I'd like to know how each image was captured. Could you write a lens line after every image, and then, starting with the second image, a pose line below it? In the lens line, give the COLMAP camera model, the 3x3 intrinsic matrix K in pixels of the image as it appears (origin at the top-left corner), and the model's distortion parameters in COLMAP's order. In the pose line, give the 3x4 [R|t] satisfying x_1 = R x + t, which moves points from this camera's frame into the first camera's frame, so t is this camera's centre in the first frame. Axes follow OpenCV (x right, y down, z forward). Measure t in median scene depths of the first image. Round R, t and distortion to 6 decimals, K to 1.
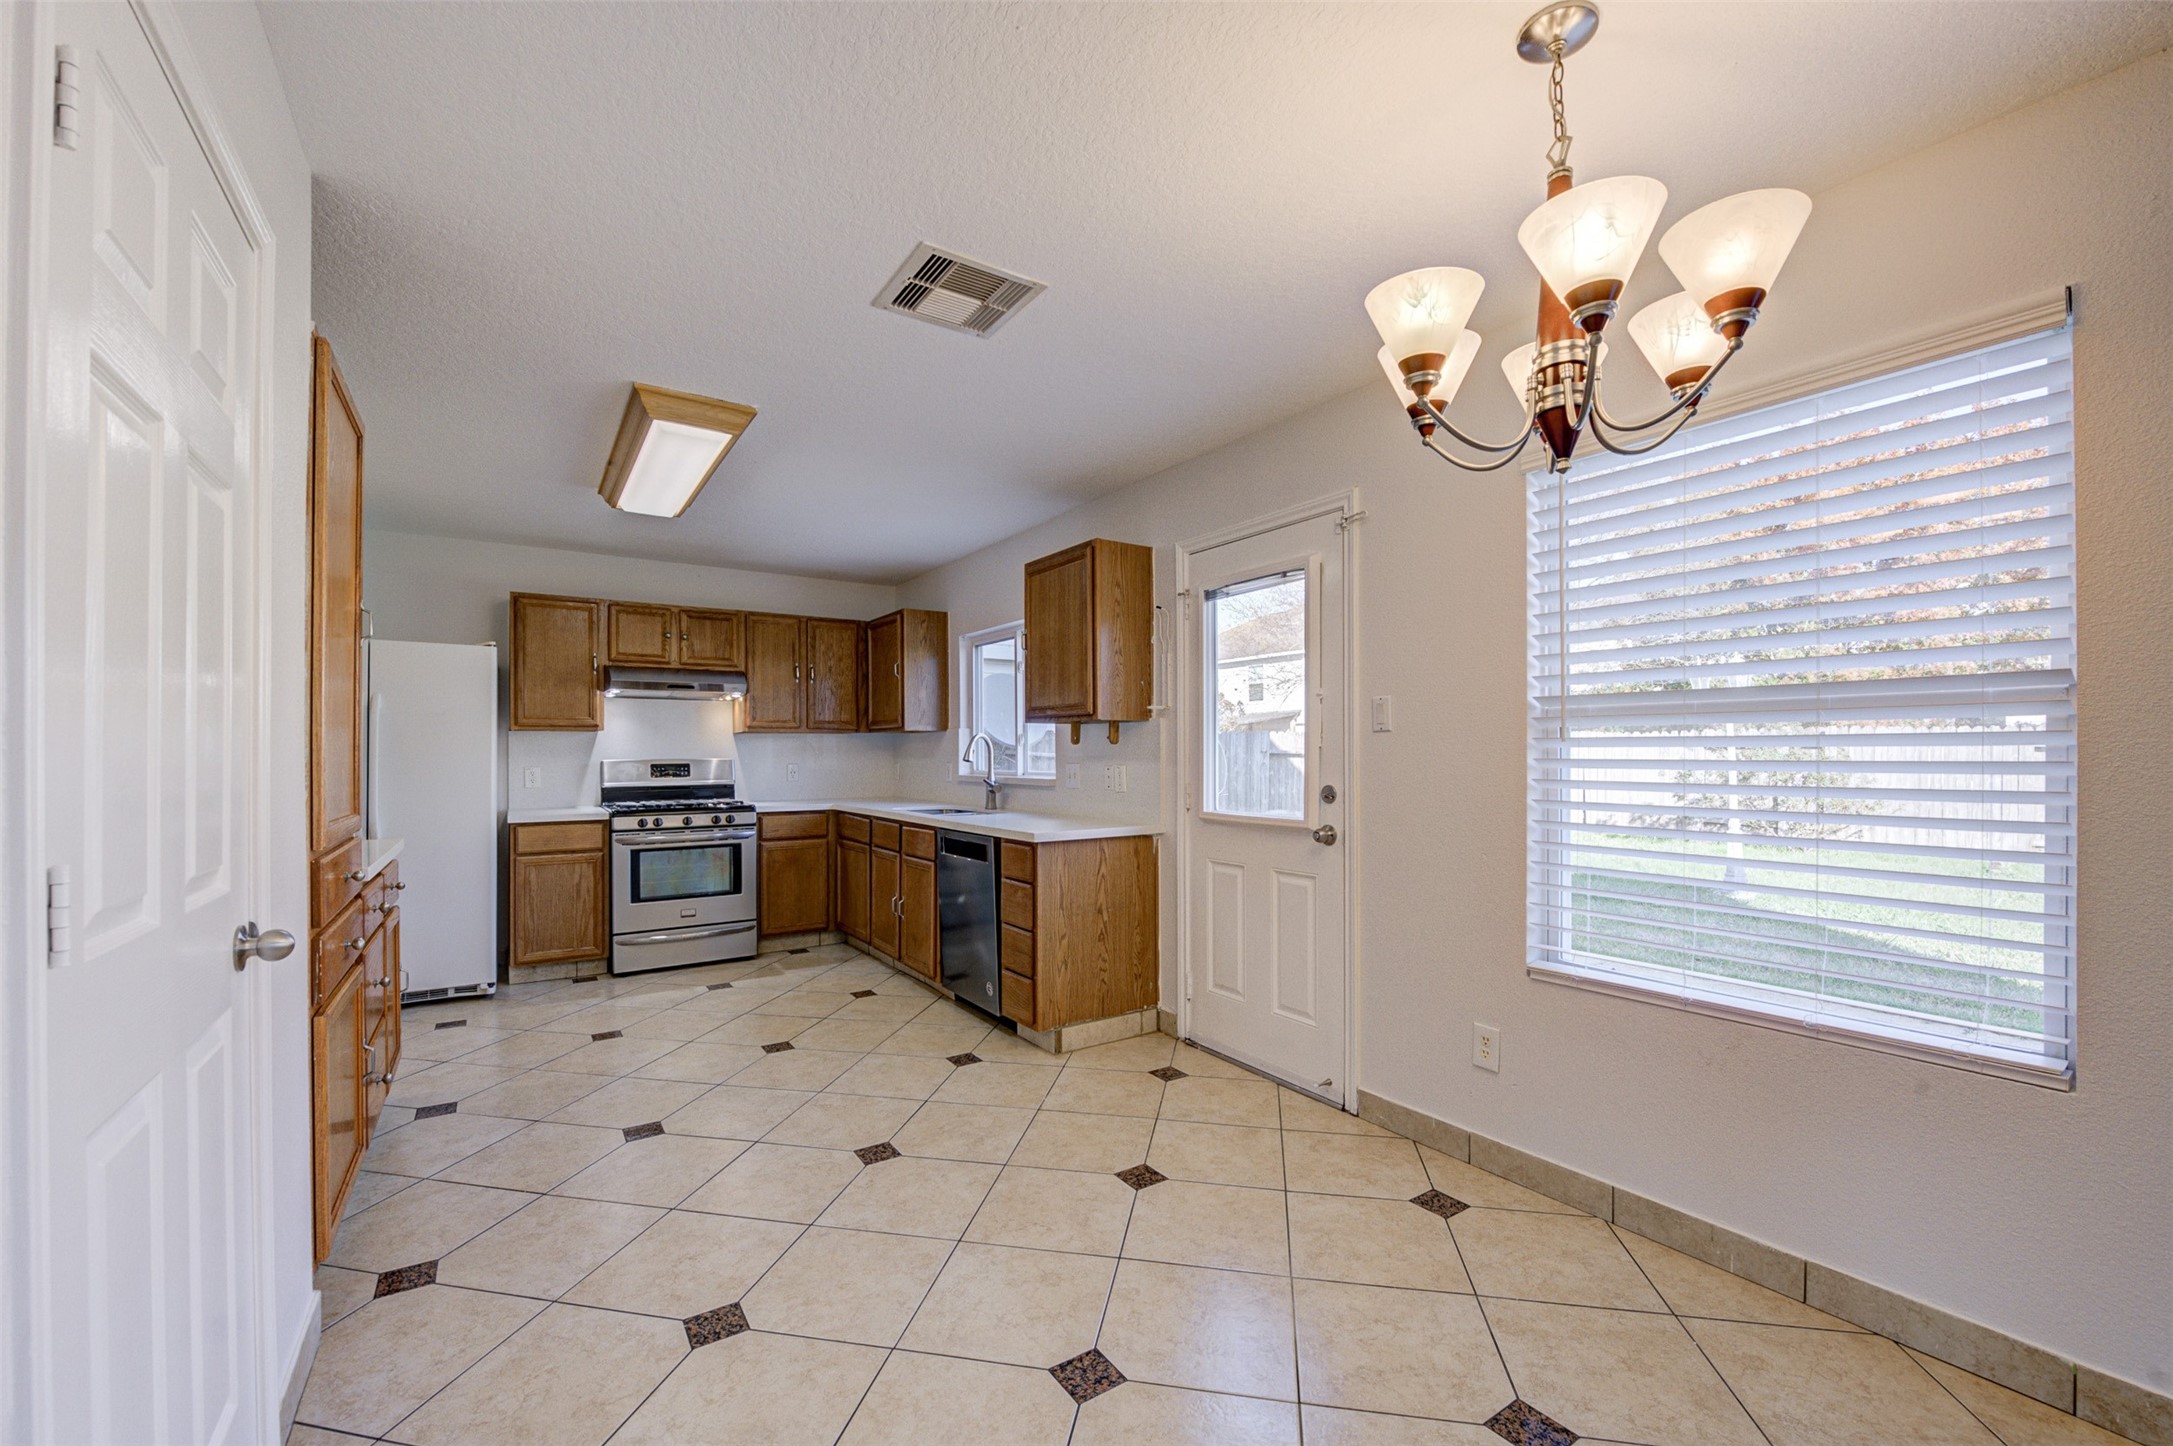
lens RADIAL K [[875.7, 0, 1083.9], [0, 875.7, 751.1], [0, 0, 1]] dist [-0.000774, -0.000066]
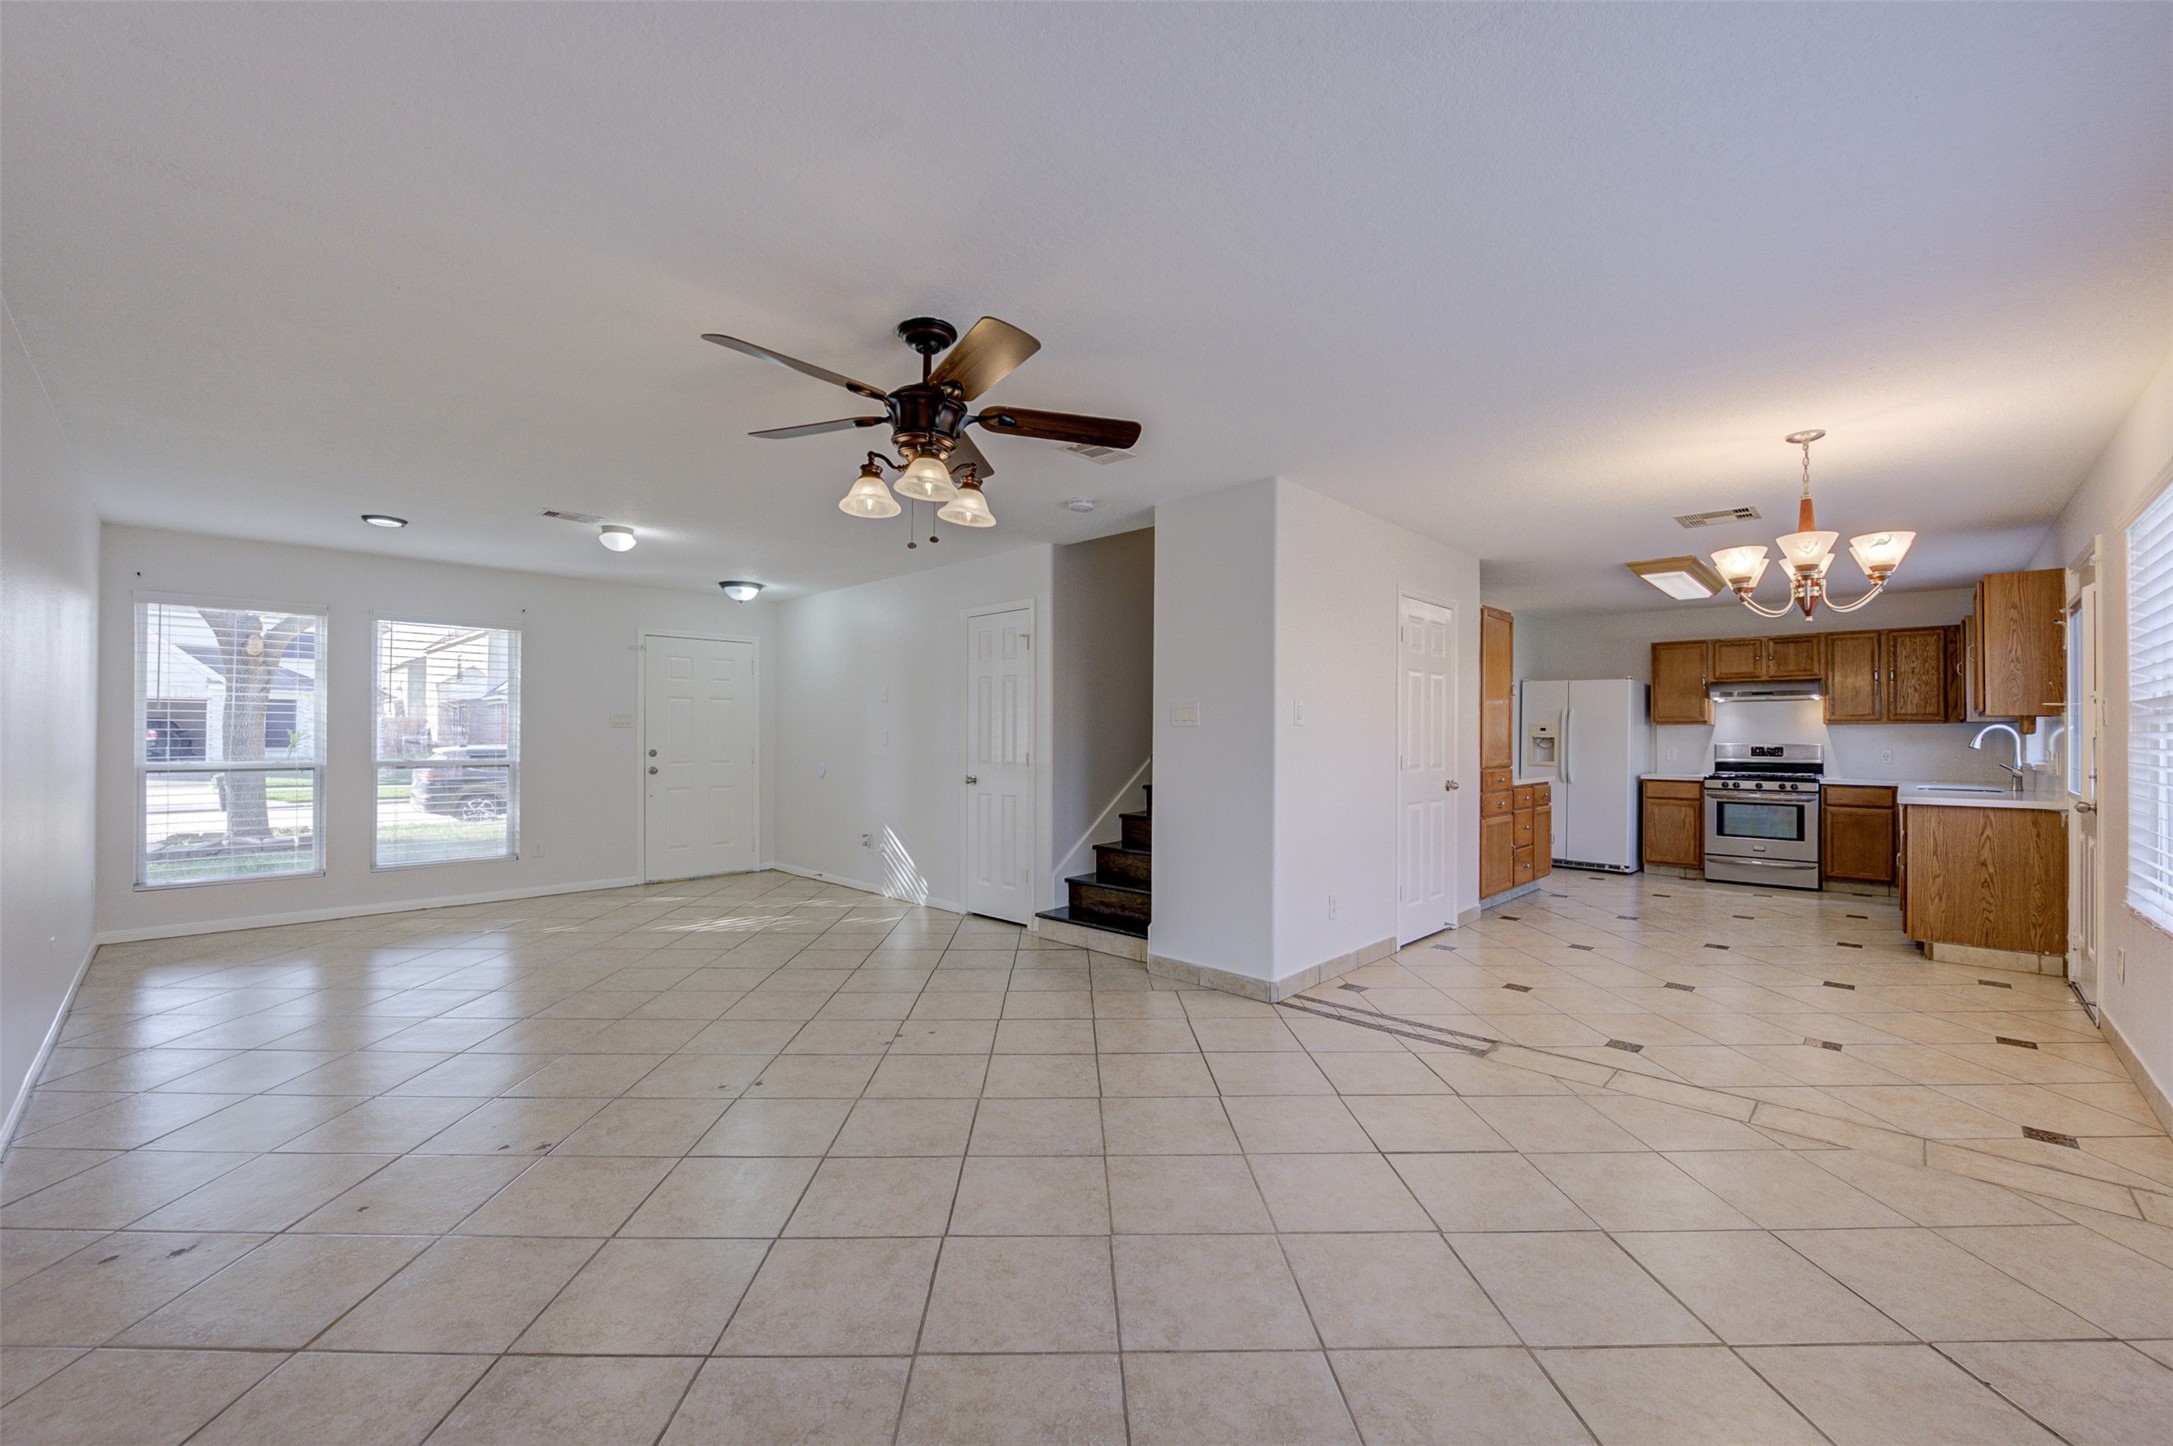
lens RADIAL K [[839.3, 0, 1069.9], [0, 839.3, 728.3], [0, 0, 1]] dist [-0.013887, -0.000229]
pose [[0.198827, -0.004323, -0.980025, 0.705850], [-0.004915, 0.999973, -0.005408, -0.003239], [0.980022, 0.005892, 0.198801, -0.422346]]
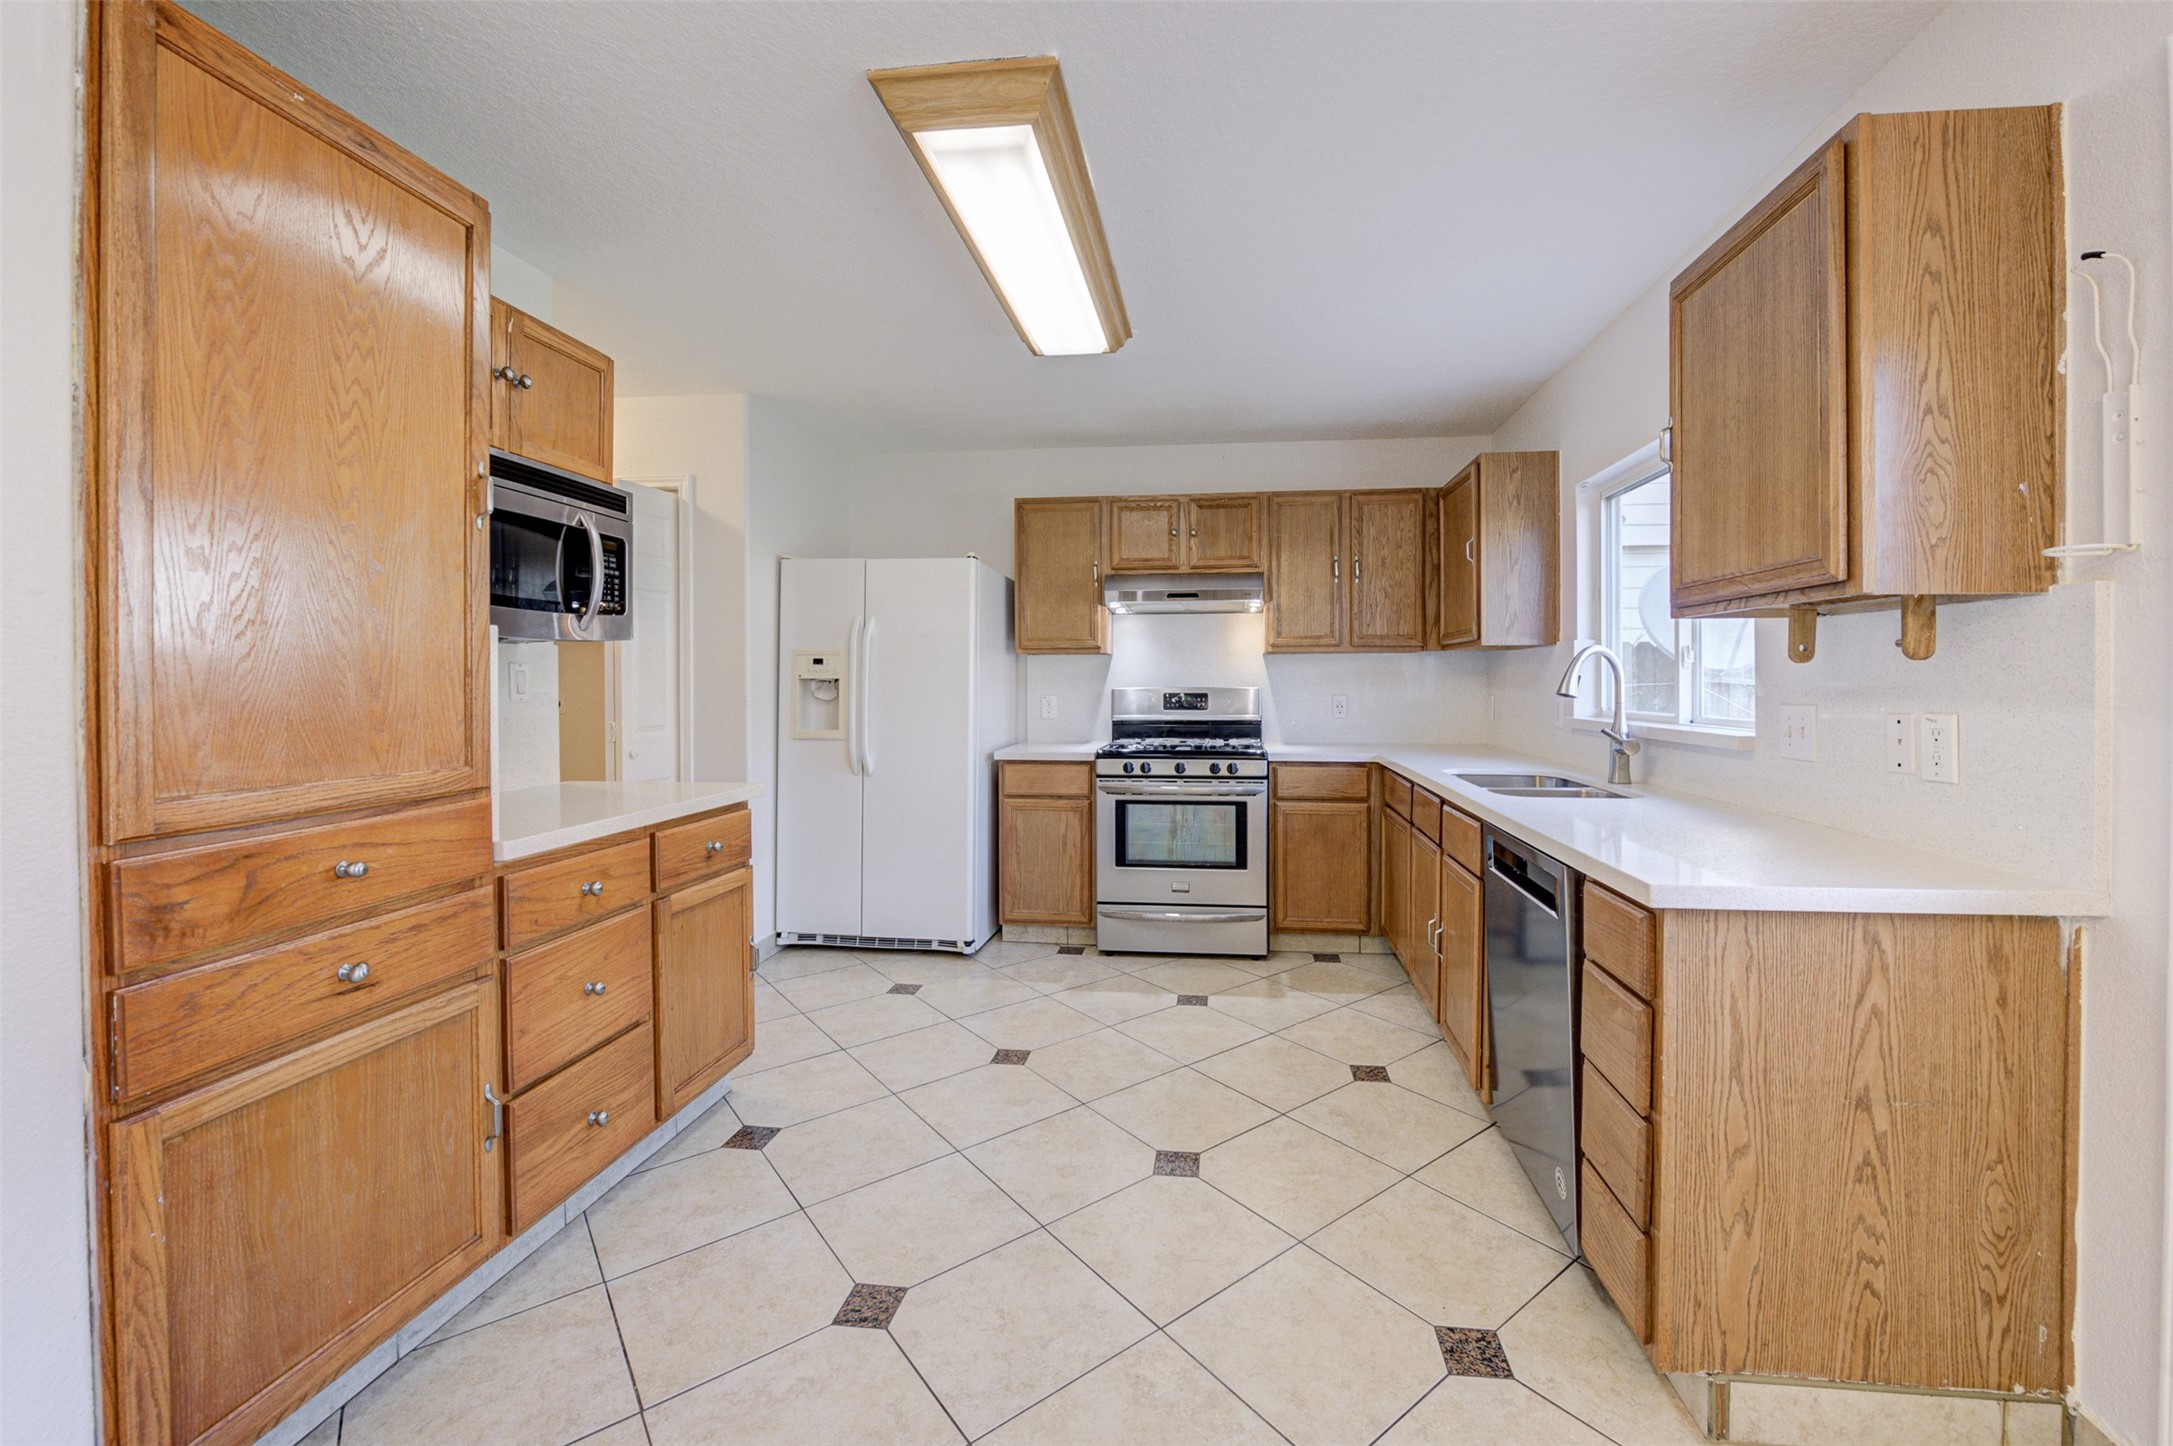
lens RADIAL K [[889.7, 0, 1121.1], [0, 889.7, 686.7], [0, 0, 1]] dist [-0.015123, -0.000056]
pose [[0.765273, 0.006640, -0.643671, 0.011788], [0.000281, 0.999943, 0.010650, -0.000236], [0.643706, -0.008330, 0.765228, 0.380220]]
